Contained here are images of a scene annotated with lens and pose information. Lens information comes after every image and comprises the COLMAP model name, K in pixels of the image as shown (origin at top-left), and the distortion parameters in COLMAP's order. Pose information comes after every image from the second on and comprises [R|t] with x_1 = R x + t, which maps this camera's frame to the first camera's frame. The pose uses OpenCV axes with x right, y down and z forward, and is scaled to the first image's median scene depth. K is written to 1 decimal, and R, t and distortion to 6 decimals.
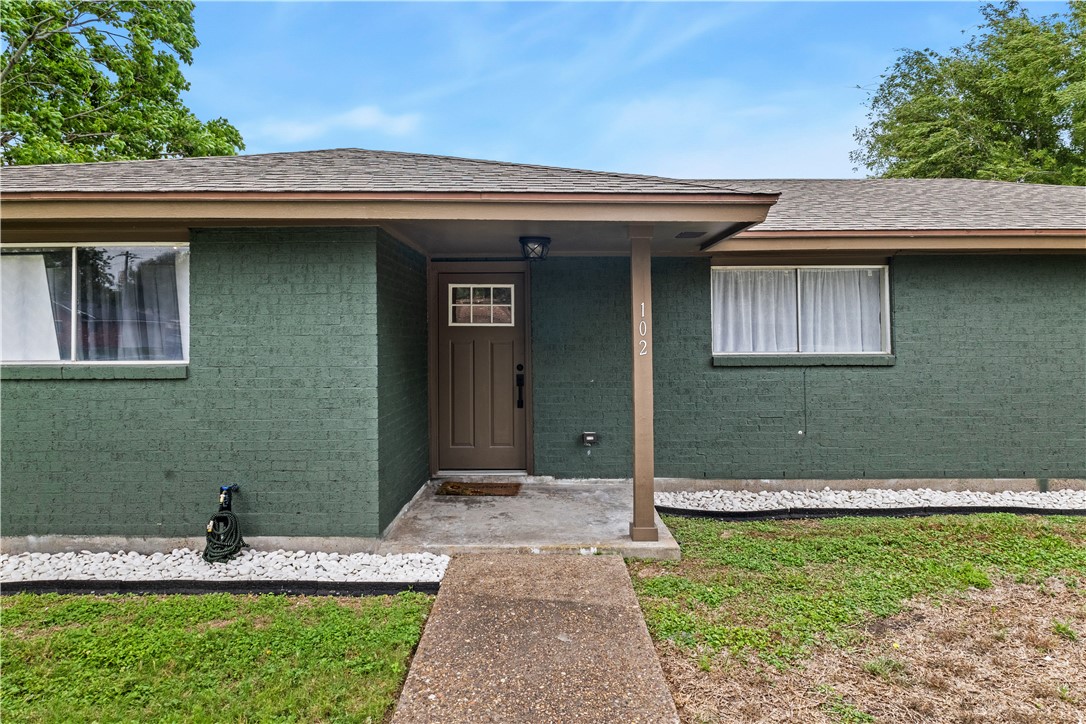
lens RADIAL K [[732.0, 0, 590.0], [0, 732.0, 335.7], [0, 0, 1]] dist [-0.006258, -0.000373]
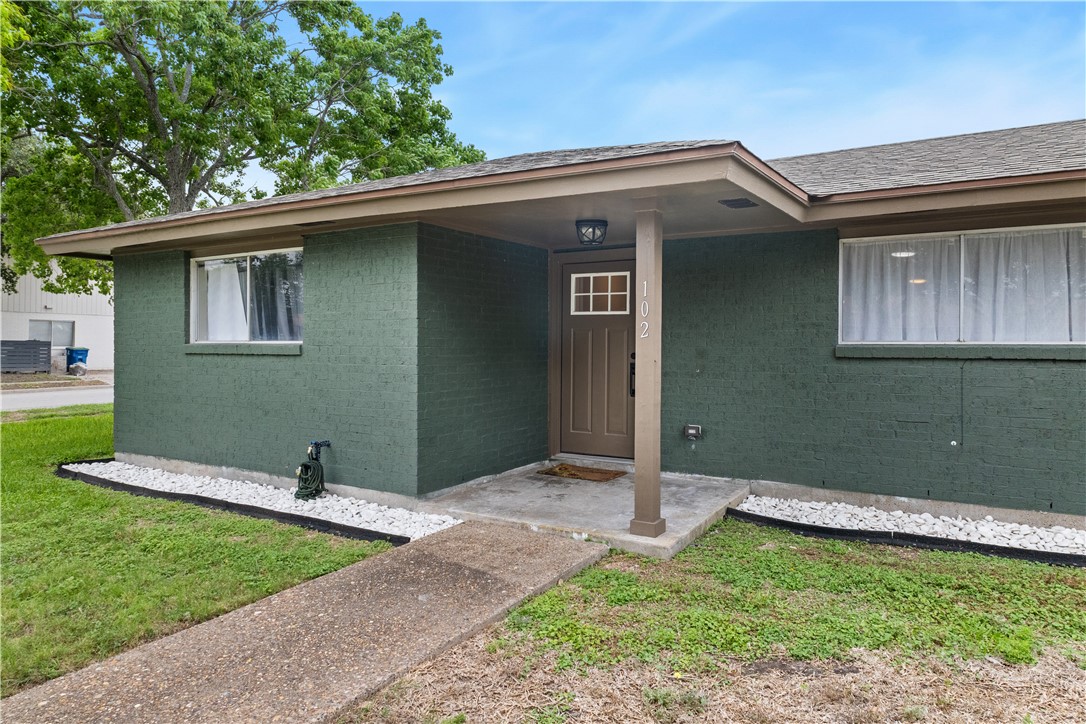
lens RADIAL K [[732.0, 0, 546.0], [0, 732.0, 356.3], [0, 0, 1]] dist [-0.006258, -0.000373]
pose [[0.849555, 0.015536, -0.527271, 0.457546], [-0.002039, 0.999655, 0.026168, 0.026363], [0.527496, -0.021156, 0.849294, 0.141722]]
